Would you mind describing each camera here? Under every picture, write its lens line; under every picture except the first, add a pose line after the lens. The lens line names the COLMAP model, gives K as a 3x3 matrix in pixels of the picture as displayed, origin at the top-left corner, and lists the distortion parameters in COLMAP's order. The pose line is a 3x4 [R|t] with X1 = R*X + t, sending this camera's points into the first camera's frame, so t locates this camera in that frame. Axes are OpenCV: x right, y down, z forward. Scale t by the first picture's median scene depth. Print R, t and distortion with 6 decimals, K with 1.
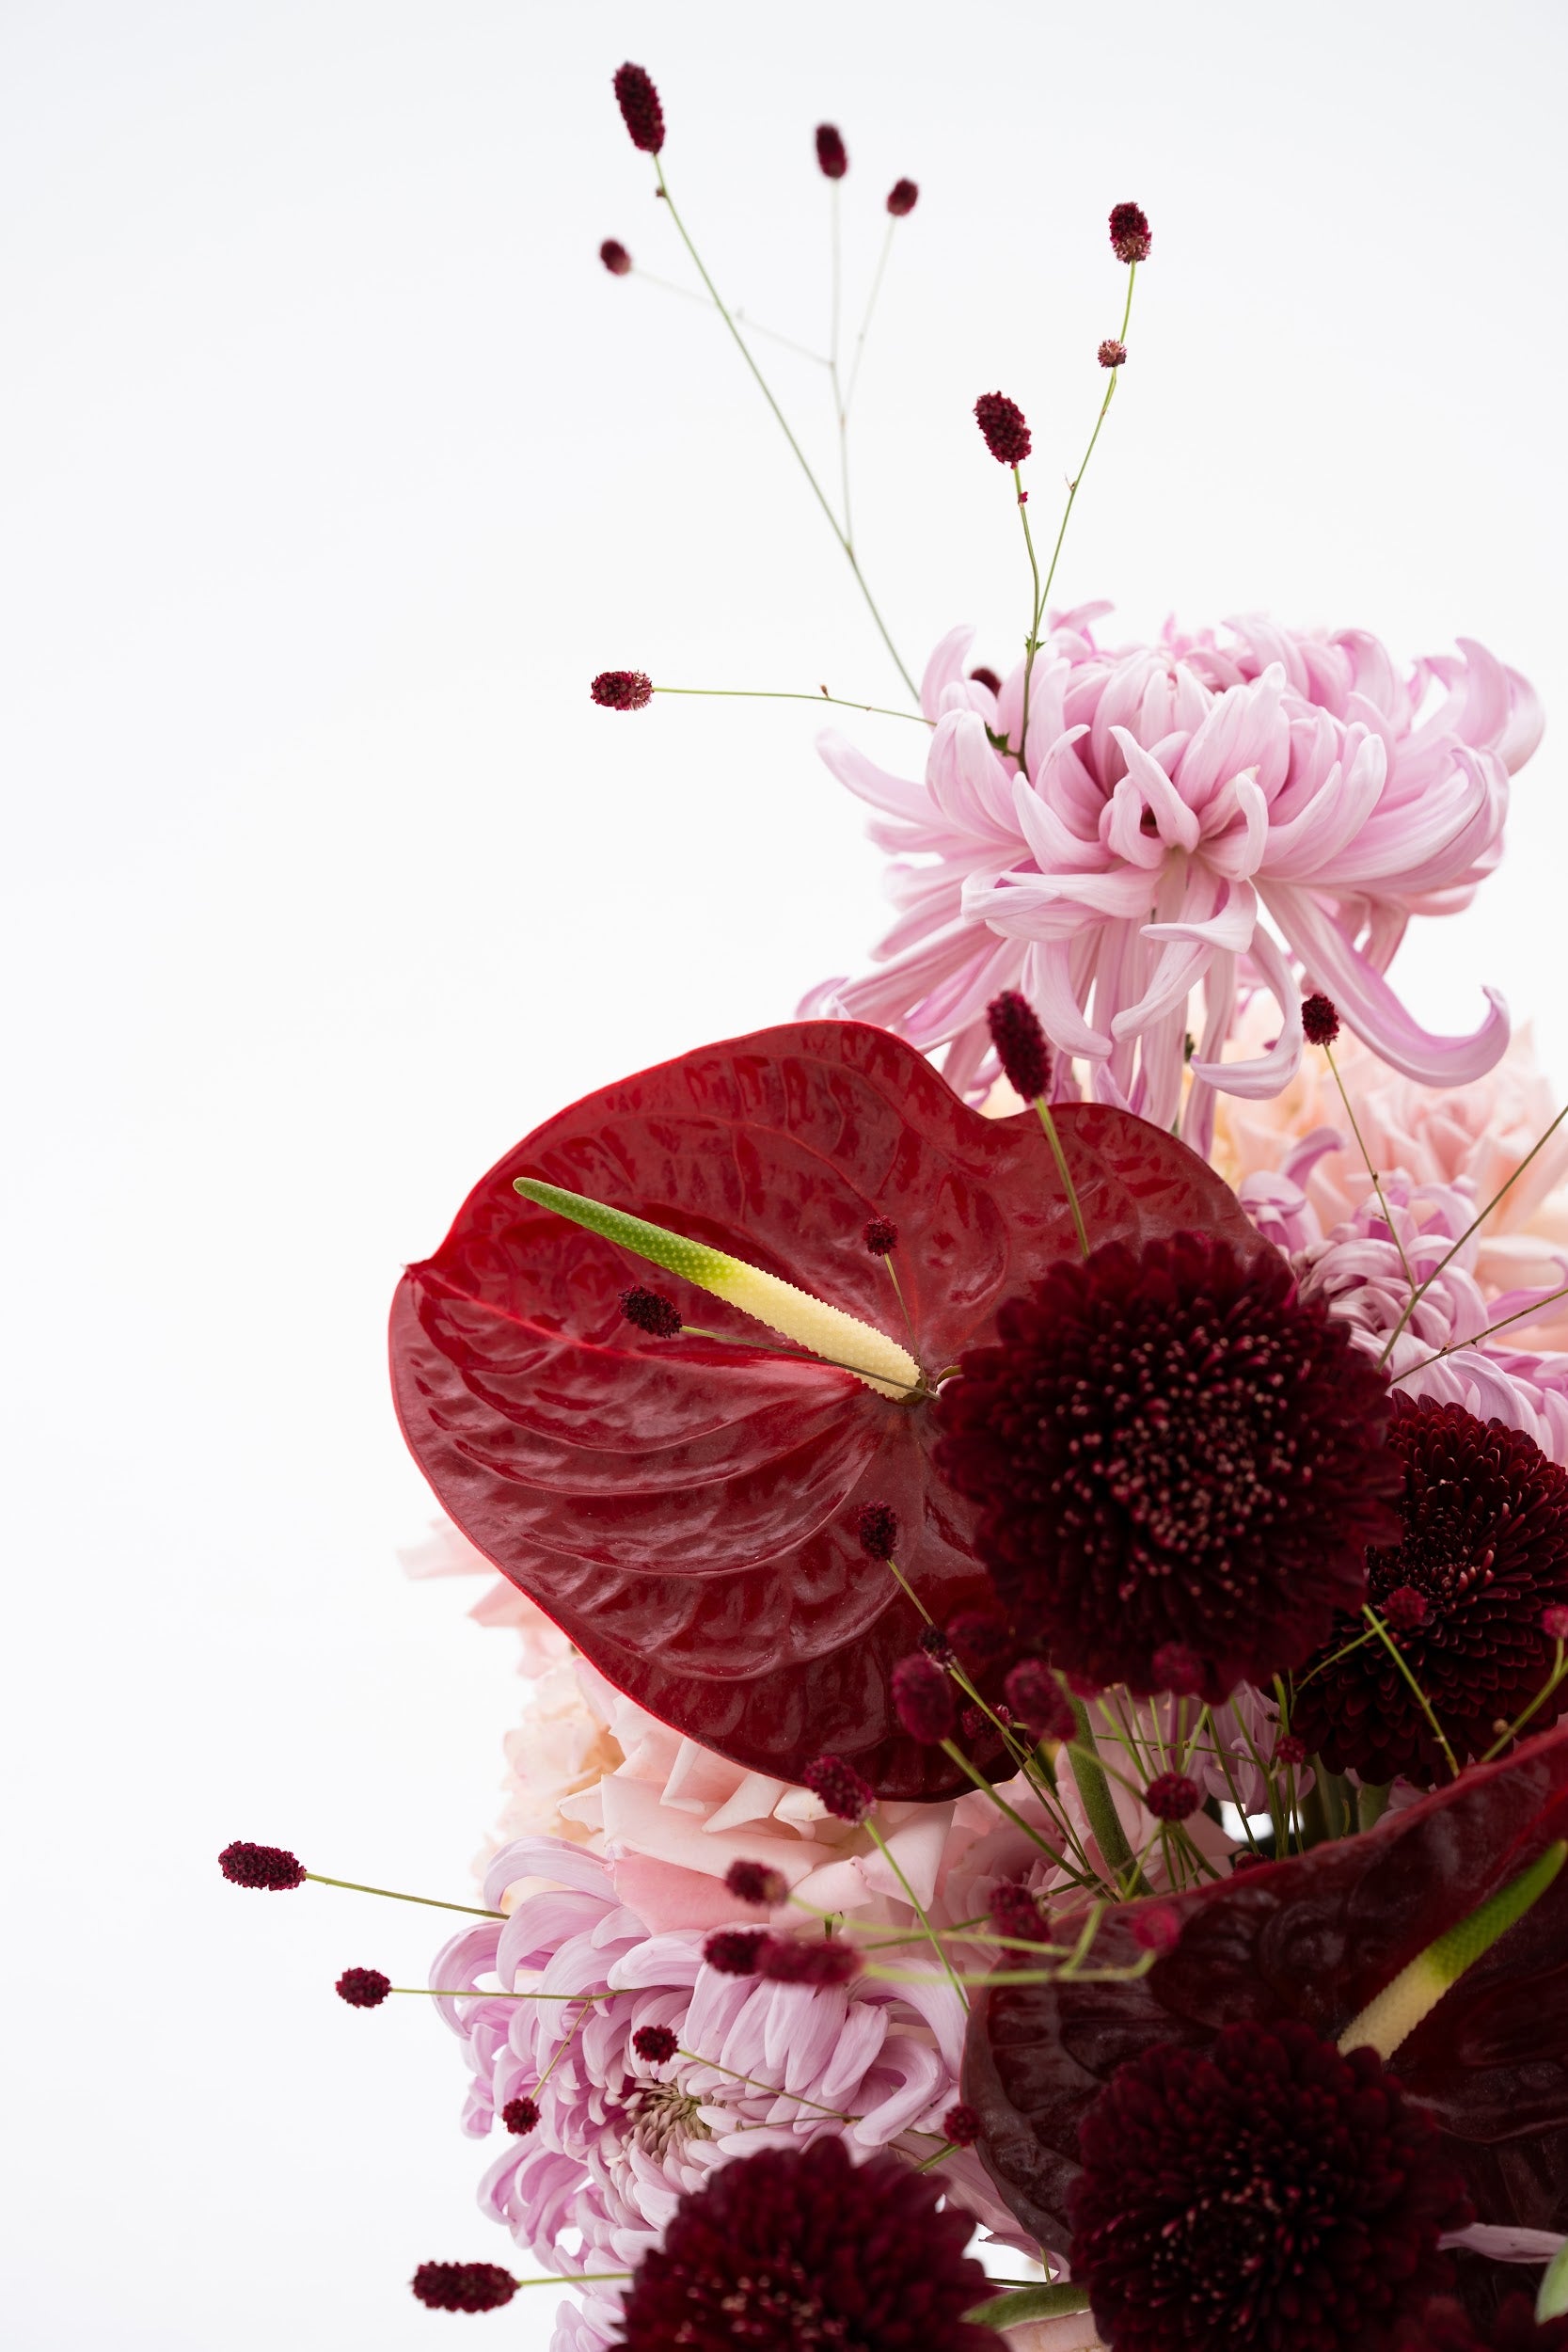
lens RADIAL K [[4445.4, 0, 784.0], [0, 4445.4, 1176.0], [0, 0, 1]] dist [-0.043993, -0.013122]
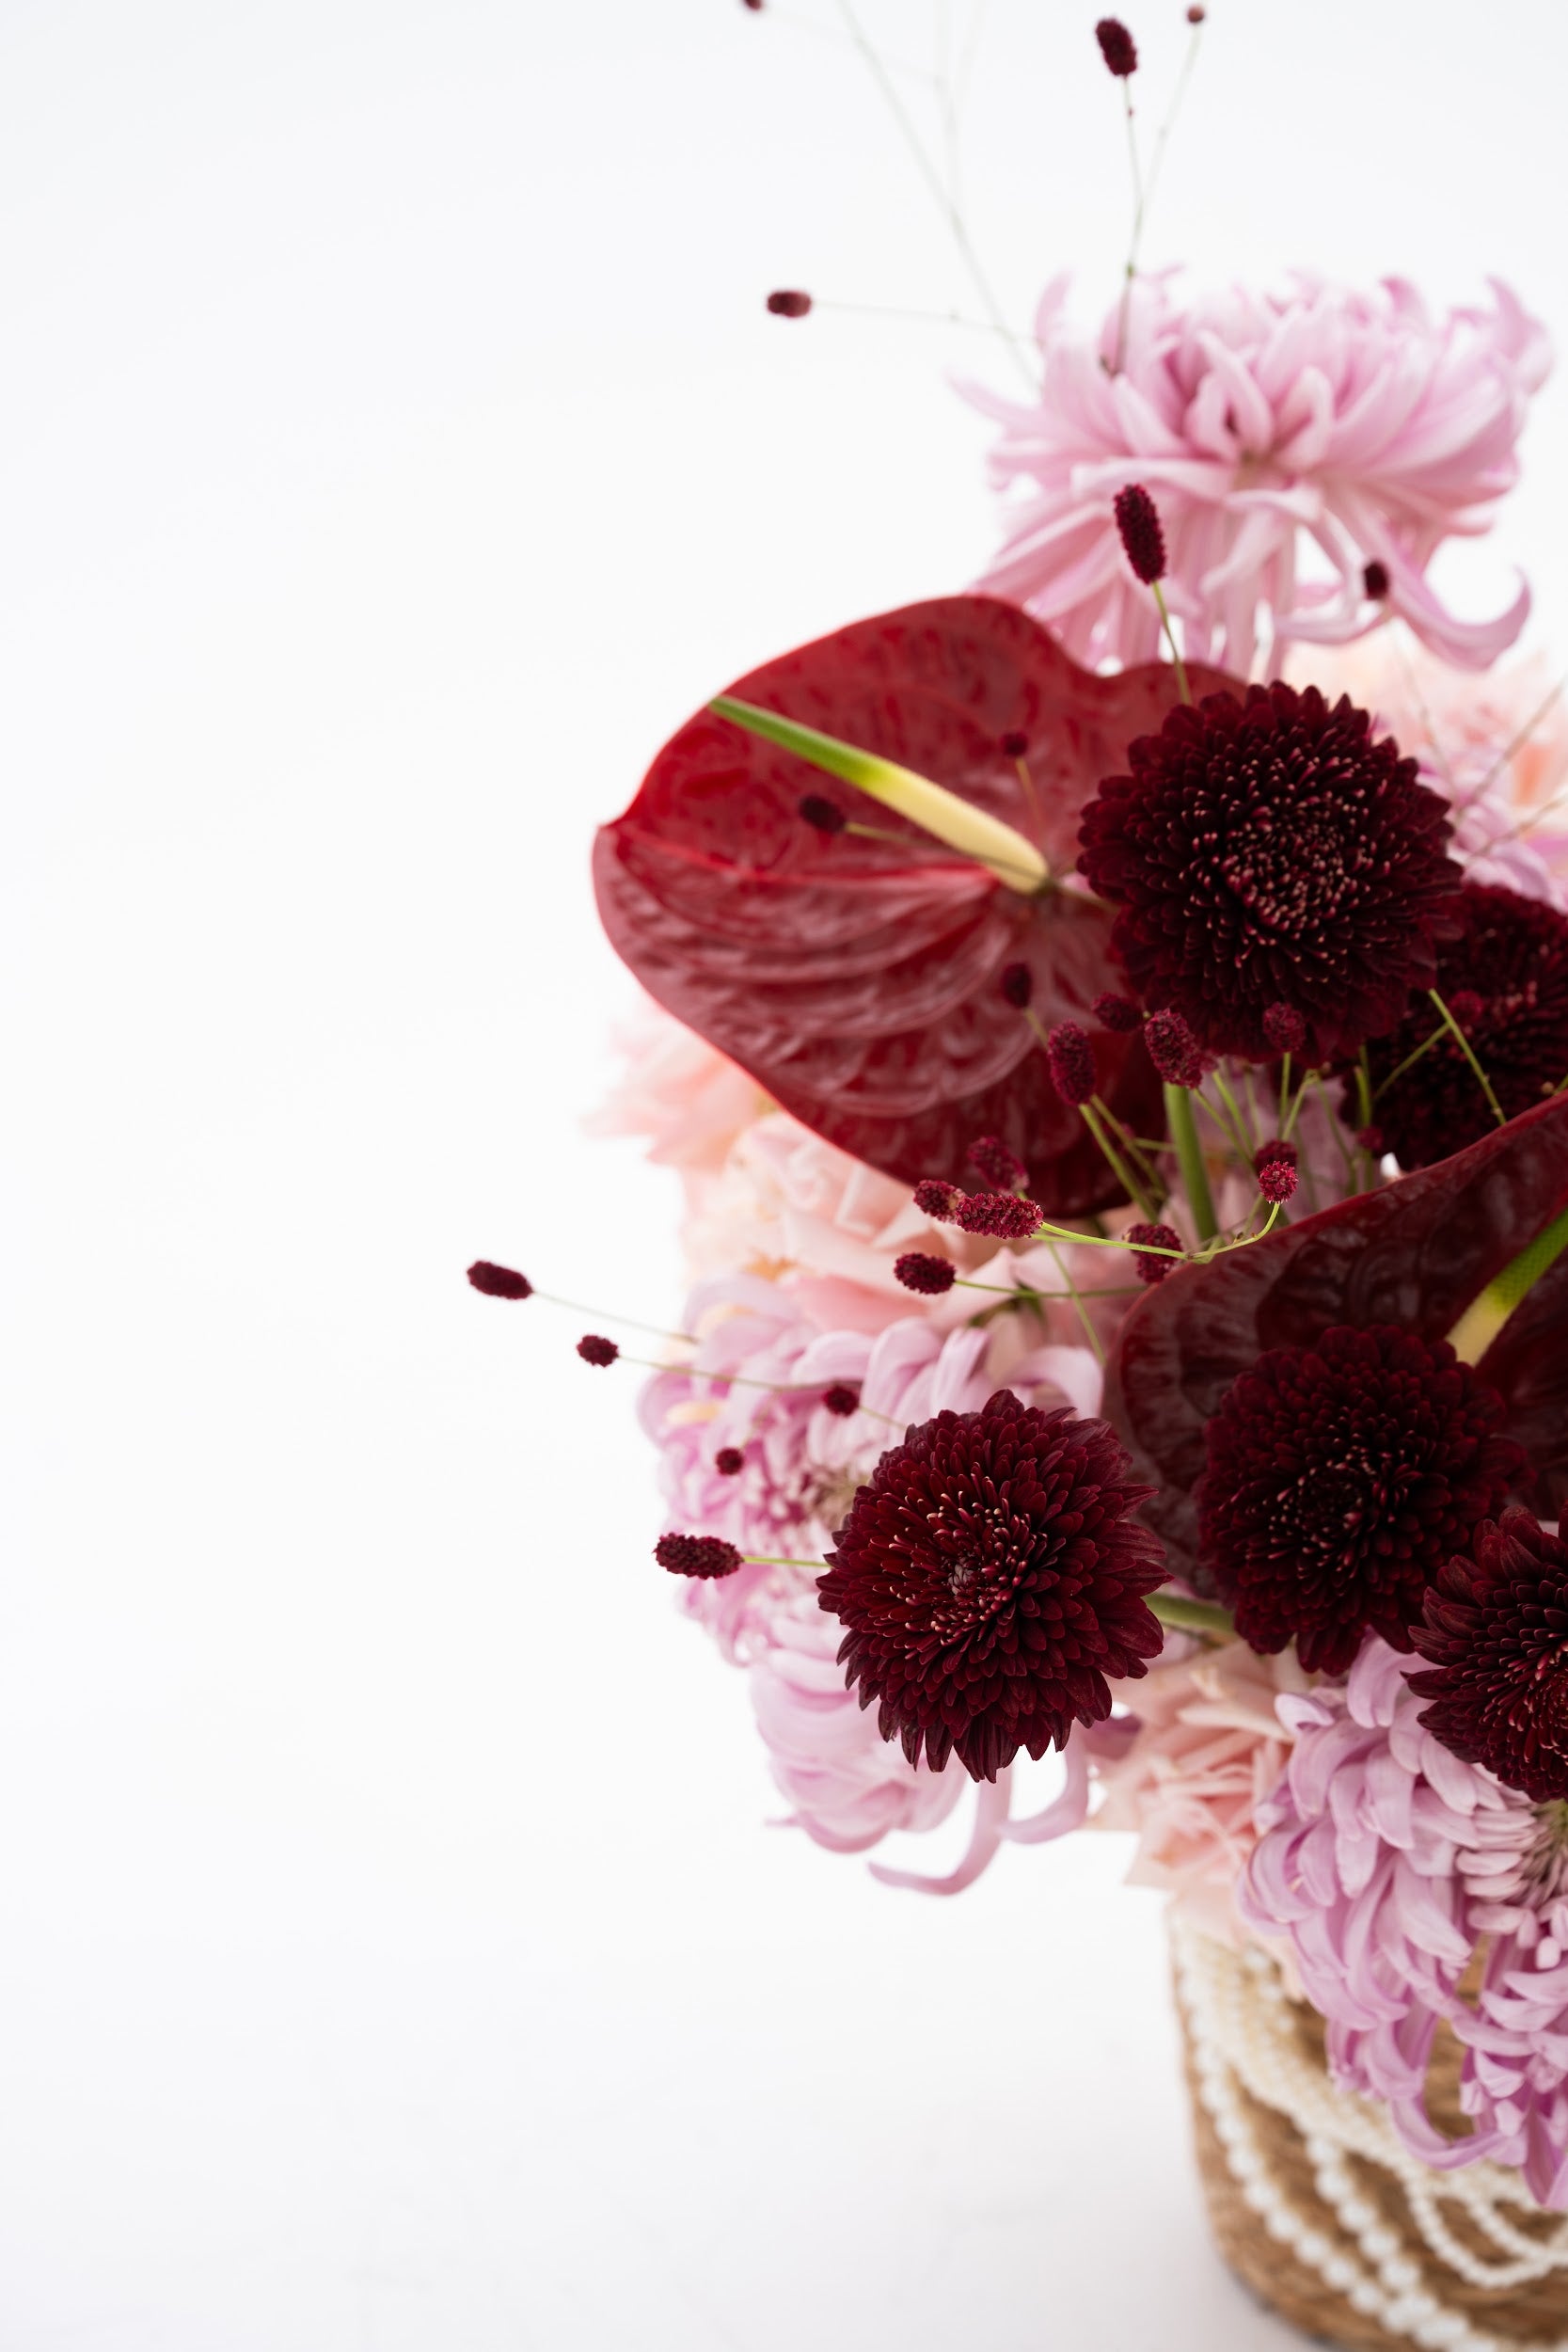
lens RADIAL K [[4368.9, 0, 814.4], [0, 4368.9, 1174.4], [0, 0, 1]] dist [-0.014090, -0.037788]
pose [[0.999847, -0.011710, 0.012958, -0.054249], [0.012020, 0.999638, -0.024088, 0.174497], [-0.012671, 0.024240, 0.999626, -0.187110]]
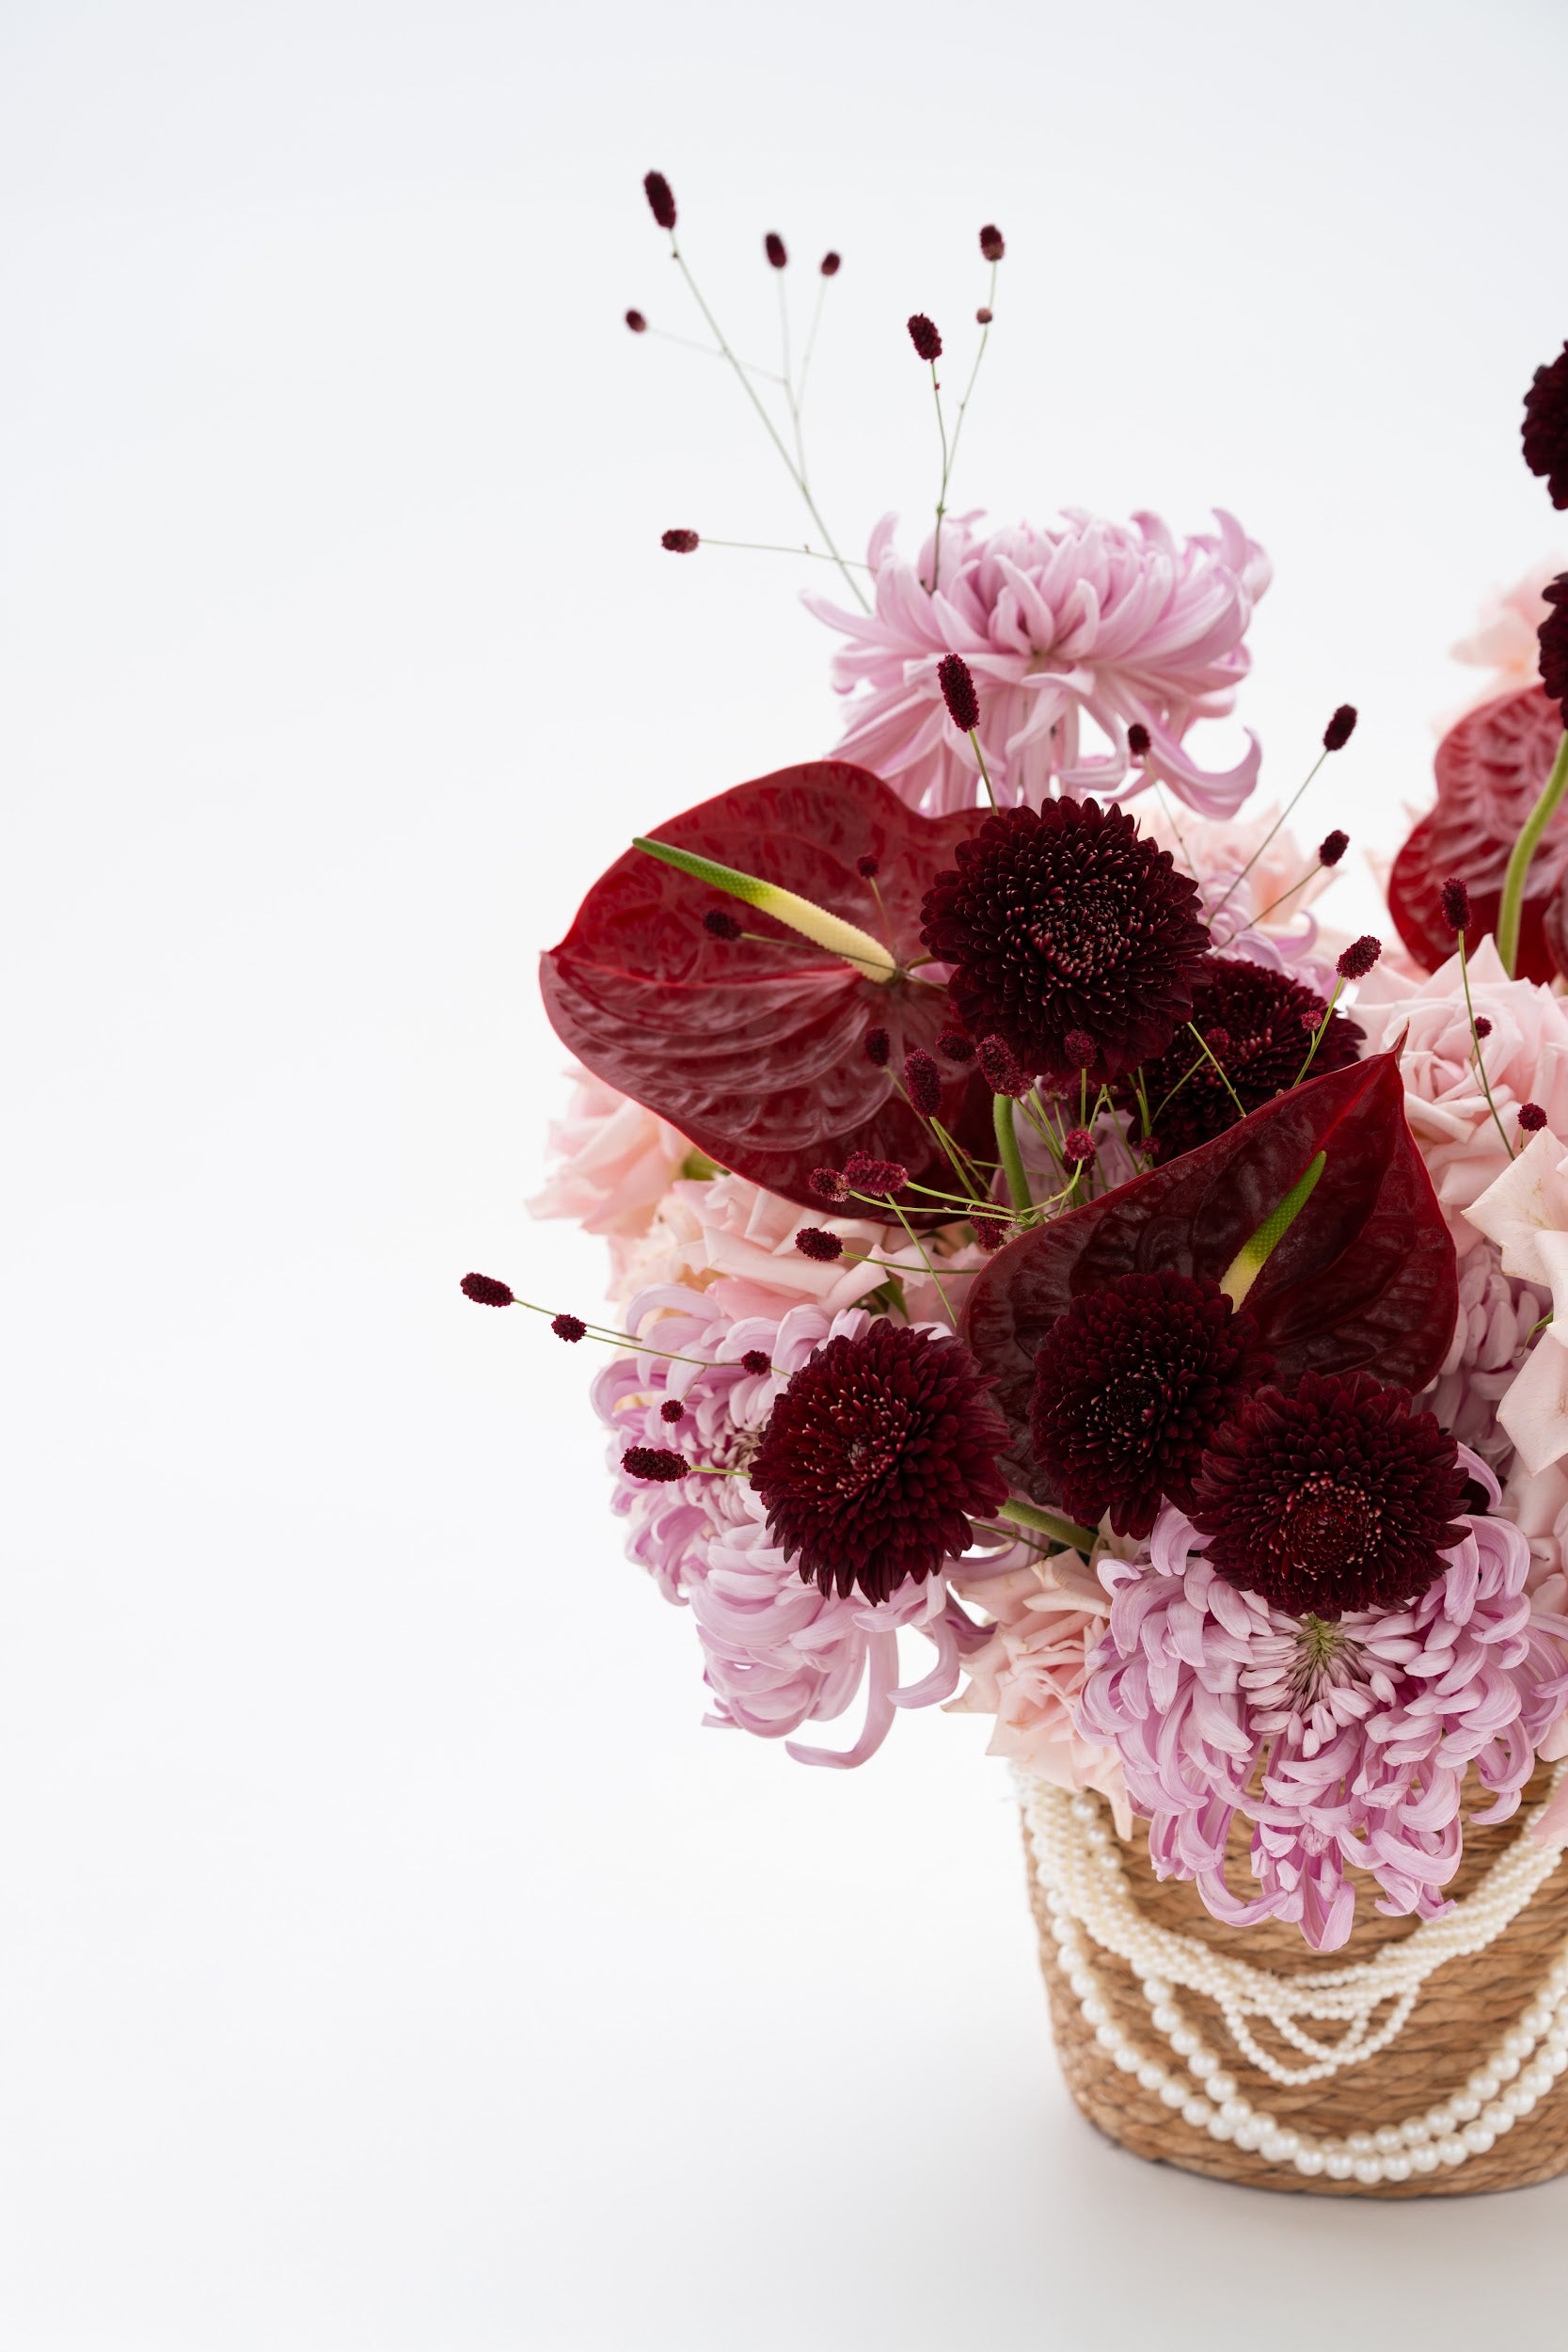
lens RADIAL K [[4294.5, 0, 784.0], [0, 4294.5, 1176.0], [0, 0, 1]] dist [-0.033422, -0.036948]
pose [[0.997816, -0.046489, 0.046920, -0.092909], [0.051038, 0.993583, -0.100940, 0.303076], [-0.041926, 0.103114, 0.993786, -0.538288]]
